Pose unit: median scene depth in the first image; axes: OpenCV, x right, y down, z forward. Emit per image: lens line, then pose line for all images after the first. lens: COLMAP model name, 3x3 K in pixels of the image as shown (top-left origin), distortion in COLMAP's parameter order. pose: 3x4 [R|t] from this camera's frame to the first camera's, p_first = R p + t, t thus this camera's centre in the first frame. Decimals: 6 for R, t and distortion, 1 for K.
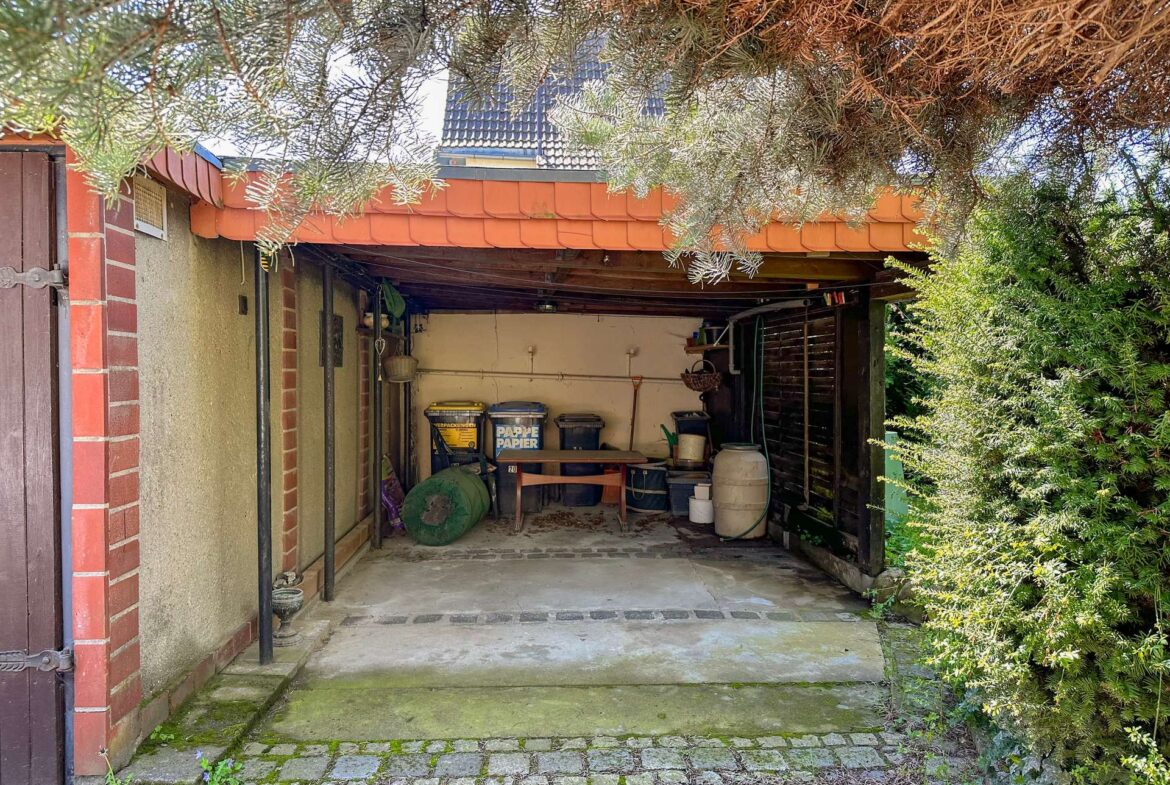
lens RADIAL K [[807.4, 0, 602.2], [0, 807.4, 391.9], [0, 0, 1]] dist [0.047203, -0.002933]
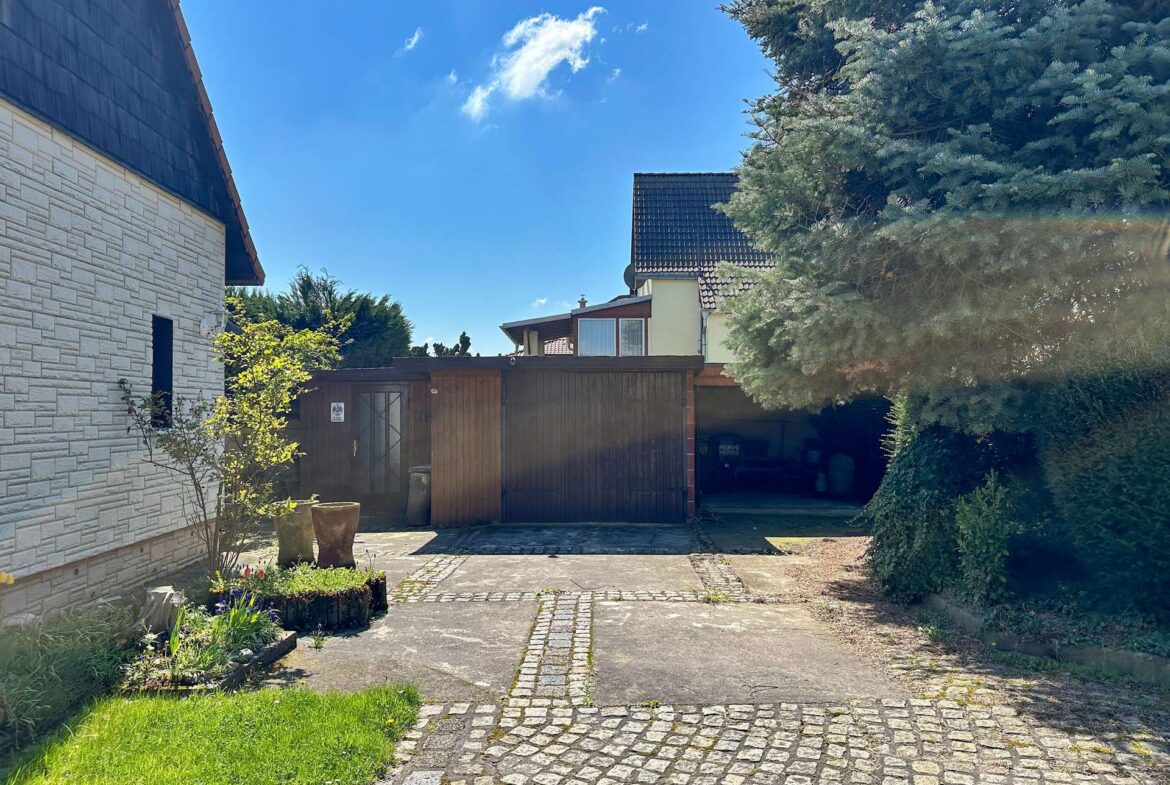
lens RADIAL K [[807.4, 0, 602.2], [0, 807.4, 391.9], [0, 0, 1]] dist [0.047203, -0.002933]
pose [[0.995686, 0.001410, -0.092780, -0.119463], [-0.005700, 0.998925, -0.045993, 0.002279], [0.092616, 0.046324, 0.994624, -0.554801]]
